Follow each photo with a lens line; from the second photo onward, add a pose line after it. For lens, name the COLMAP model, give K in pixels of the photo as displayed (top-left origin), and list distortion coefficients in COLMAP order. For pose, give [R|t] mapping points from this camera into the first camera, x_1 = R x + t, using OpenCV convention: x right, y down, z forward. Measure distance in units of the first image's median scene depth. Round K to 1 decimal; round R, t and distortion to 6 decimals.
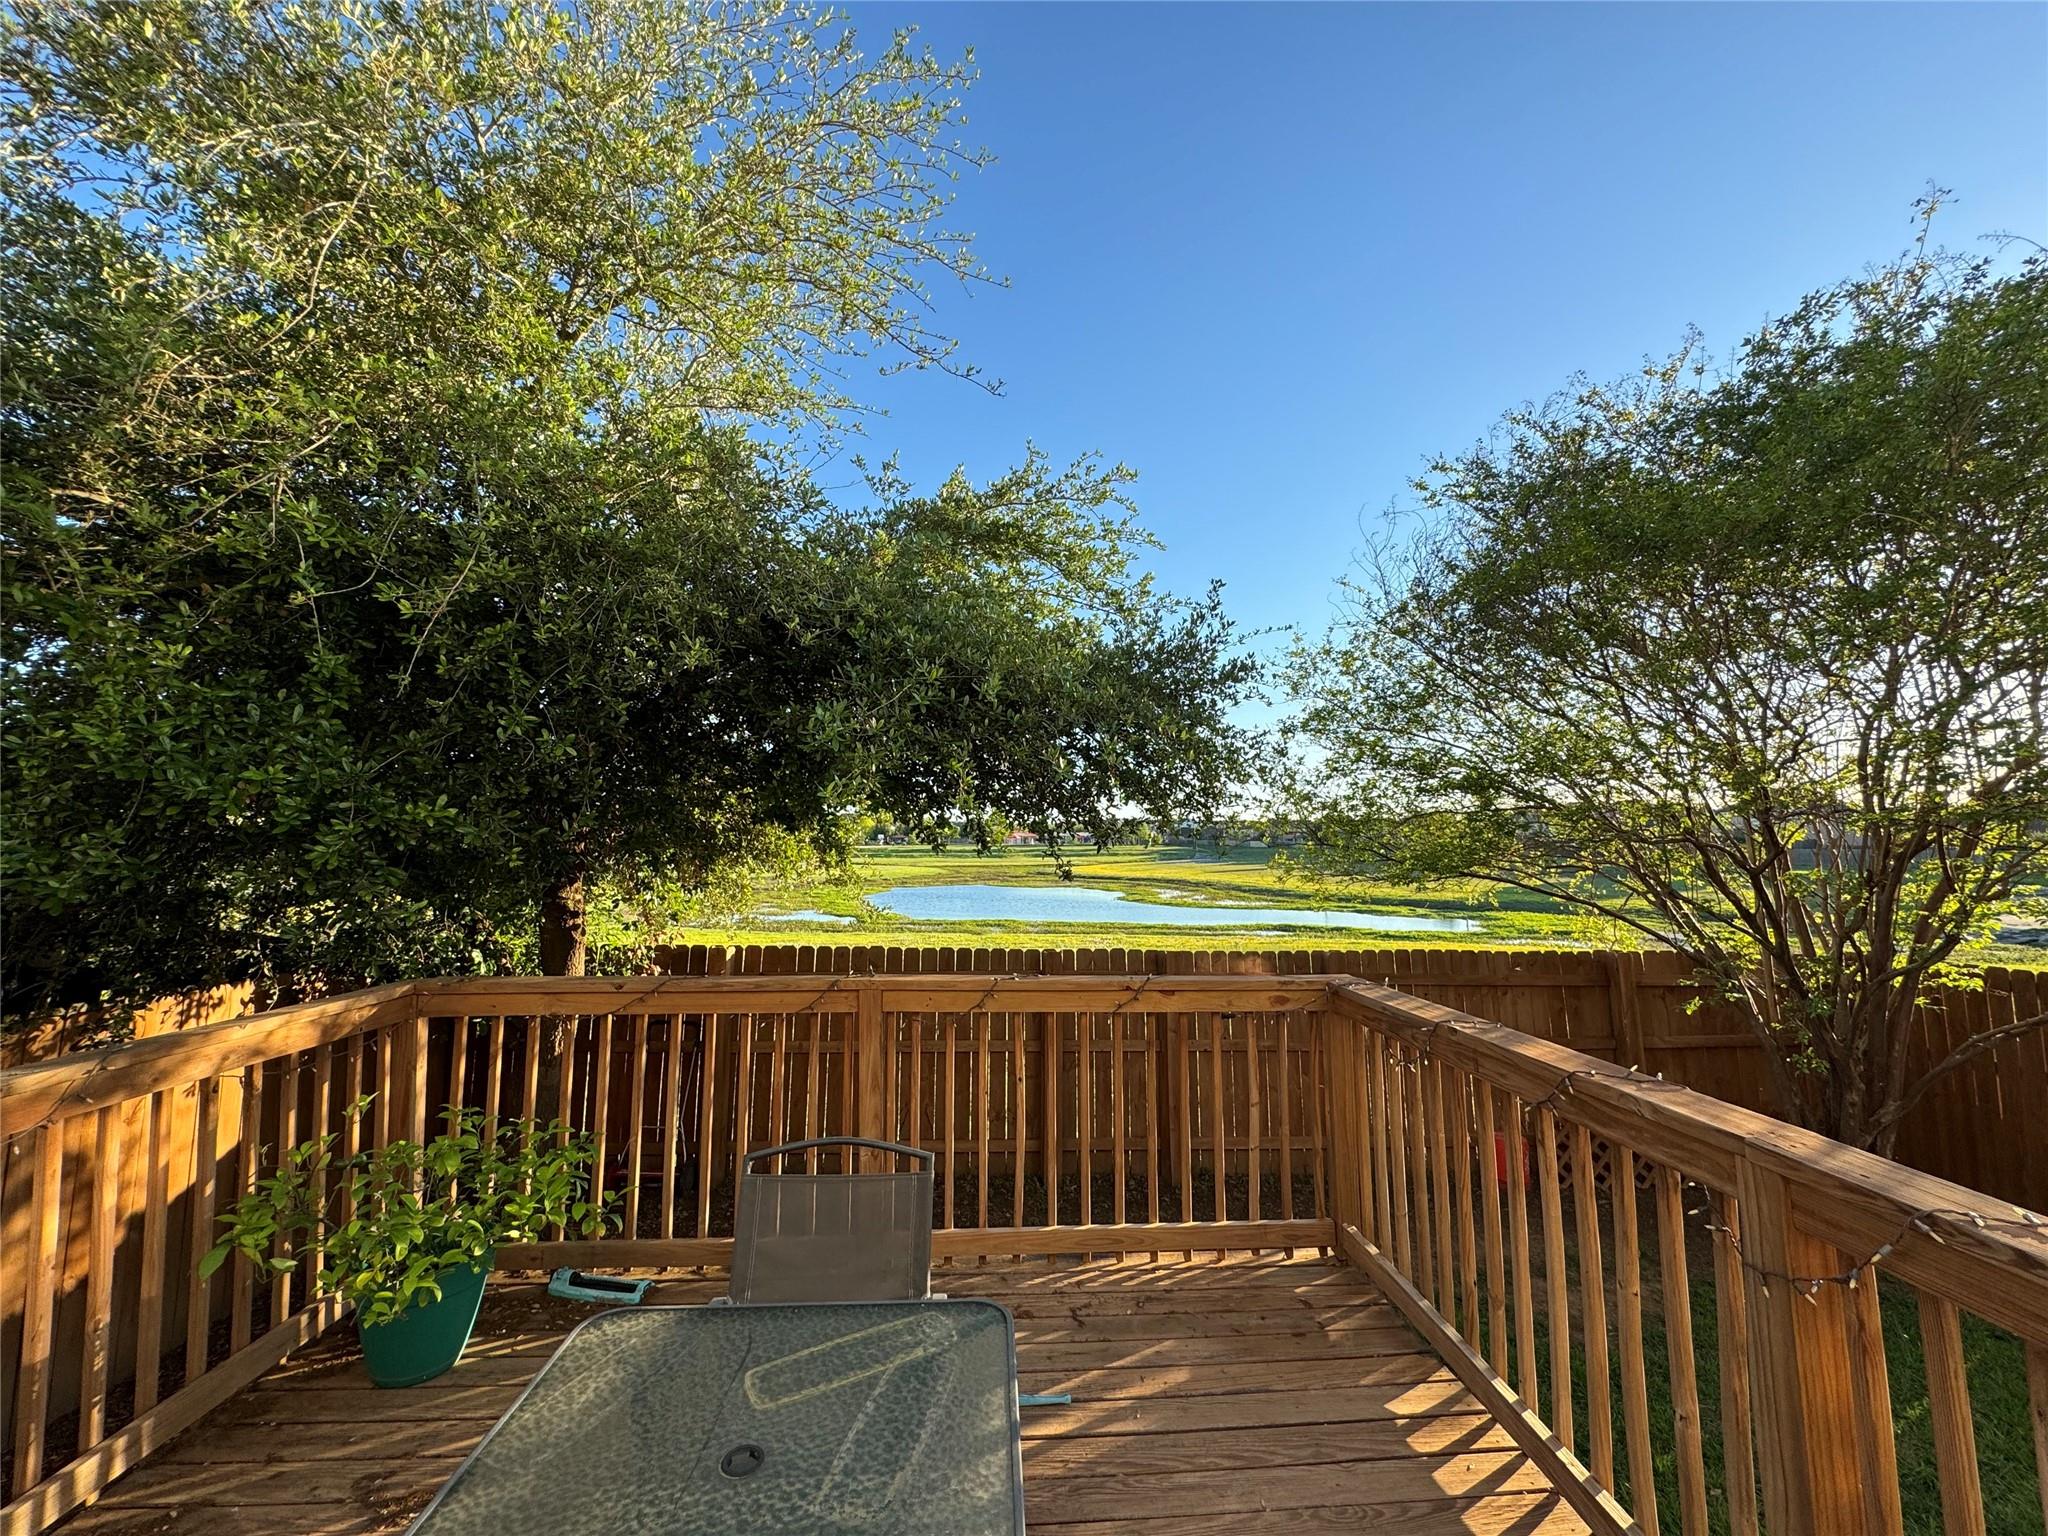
lens RADIAL K [[819.7, 0, 1024.4], [0, 819.7, 773.4], [0, 0, 1]] dist [-0.002196, -0.000157]
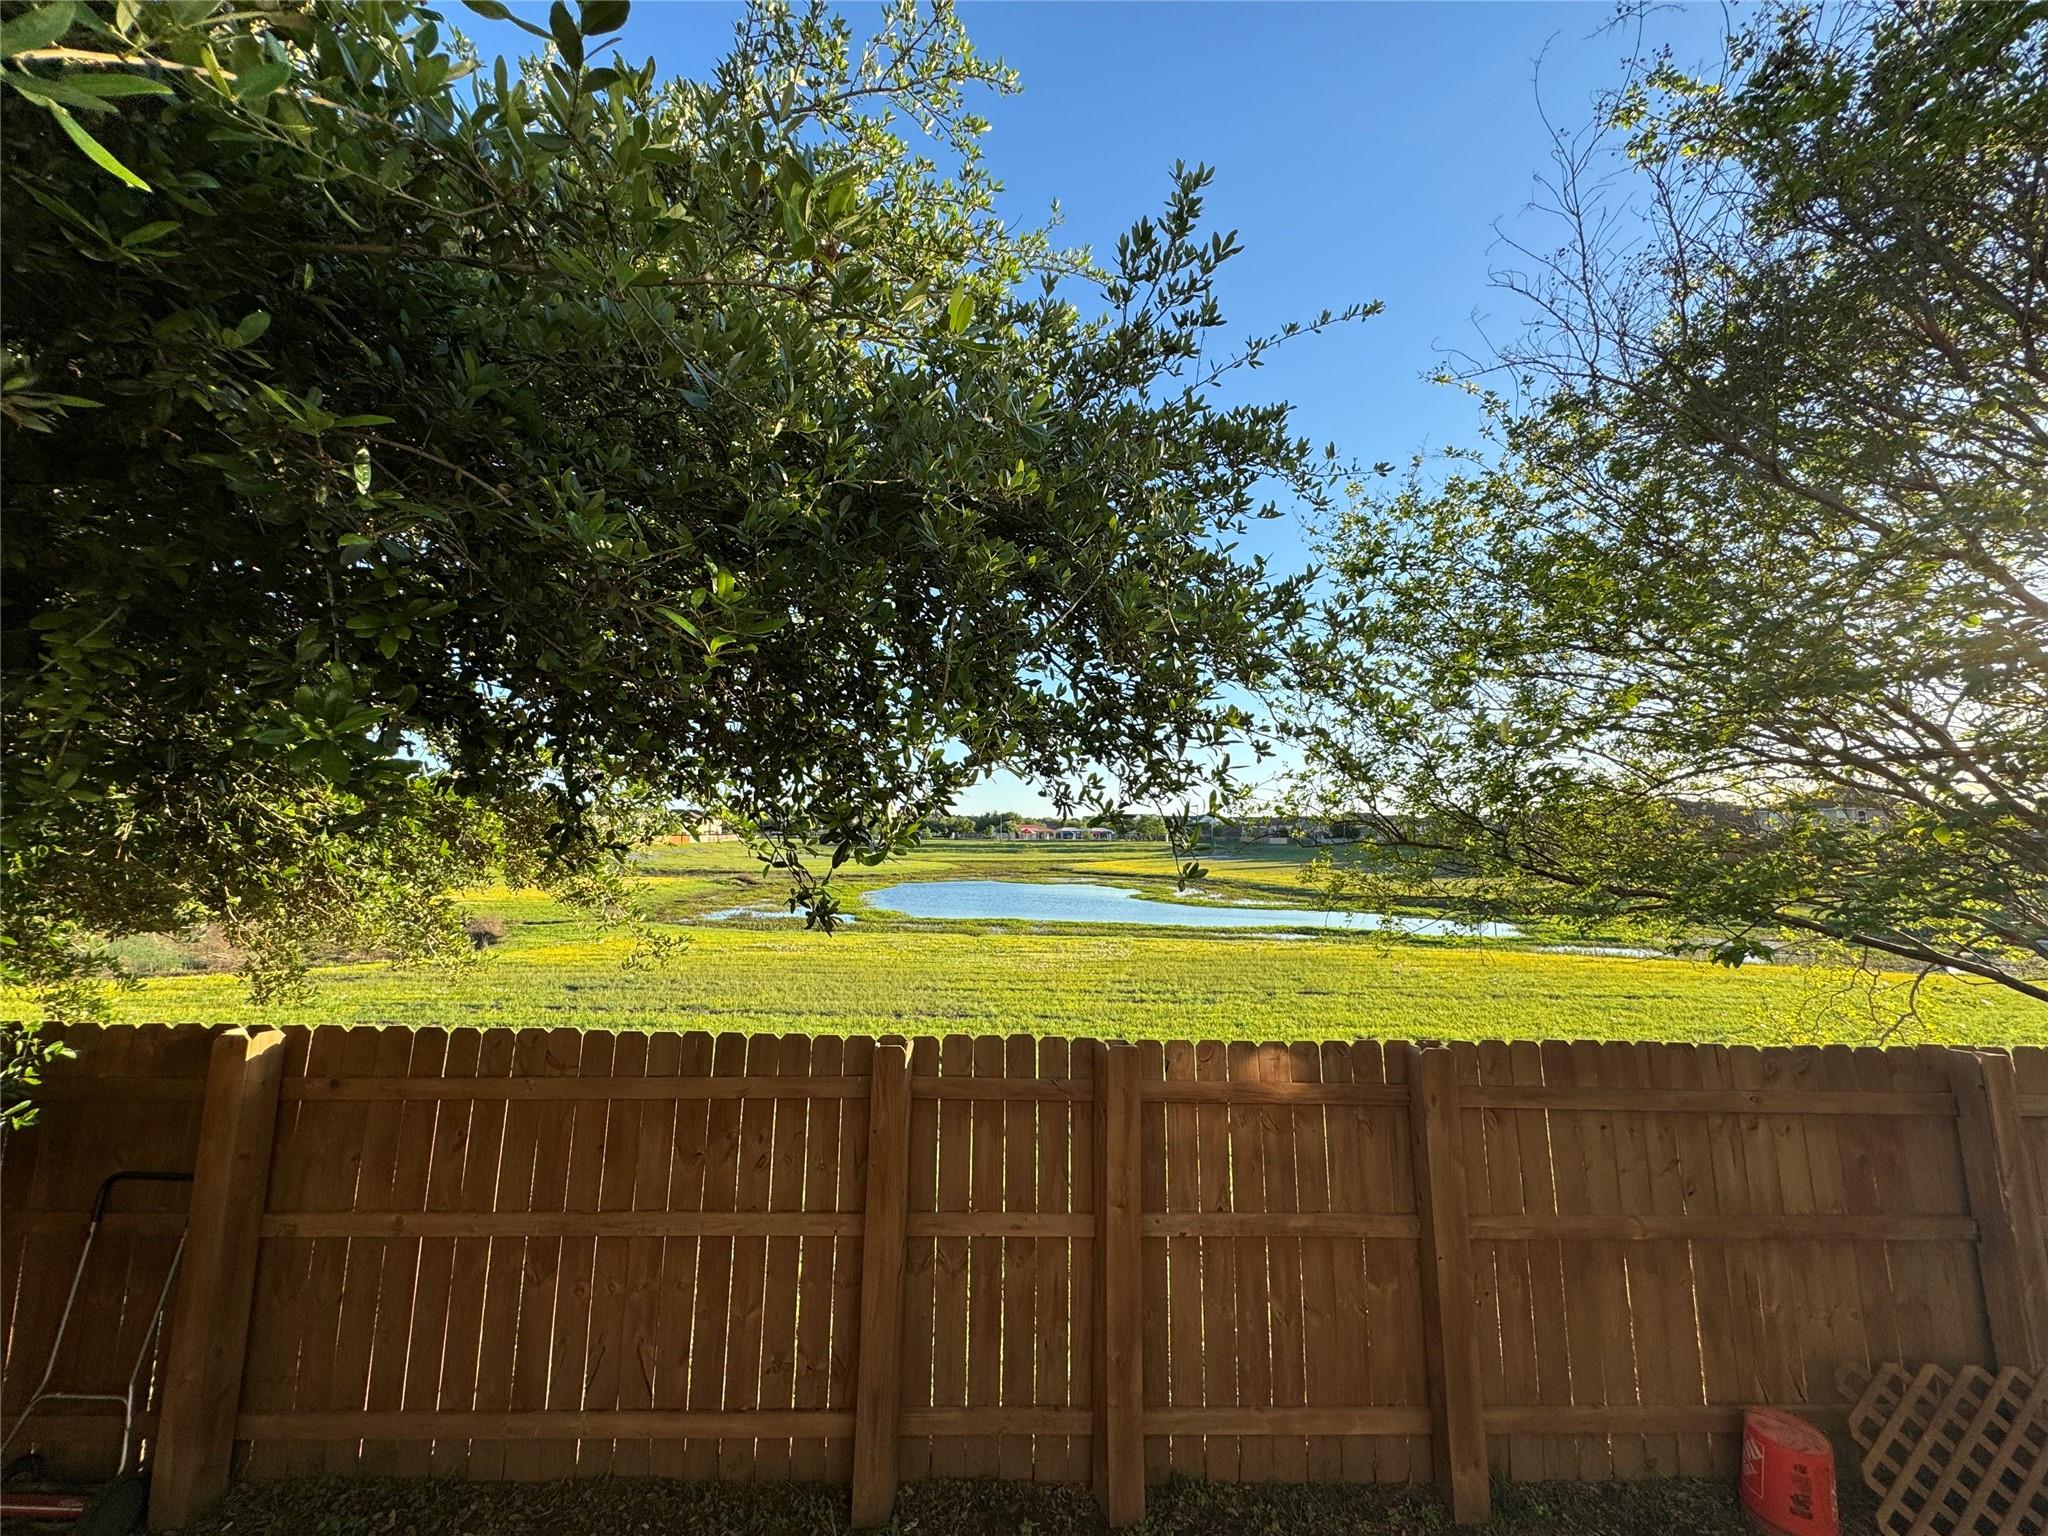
lens RADIAL K [[826.9, 0, 1022.9], [0, 826.9, 762.7], [0, 0, 1]] dist [-0.002846, -0.000050]
pose [[0.999766, 0.005124, -0.021038, 0.149245], [-0.005254, 0.999967, -0.006115, 0.046252], [0.021006, 0.006224, 0.999760, 0.545011]]
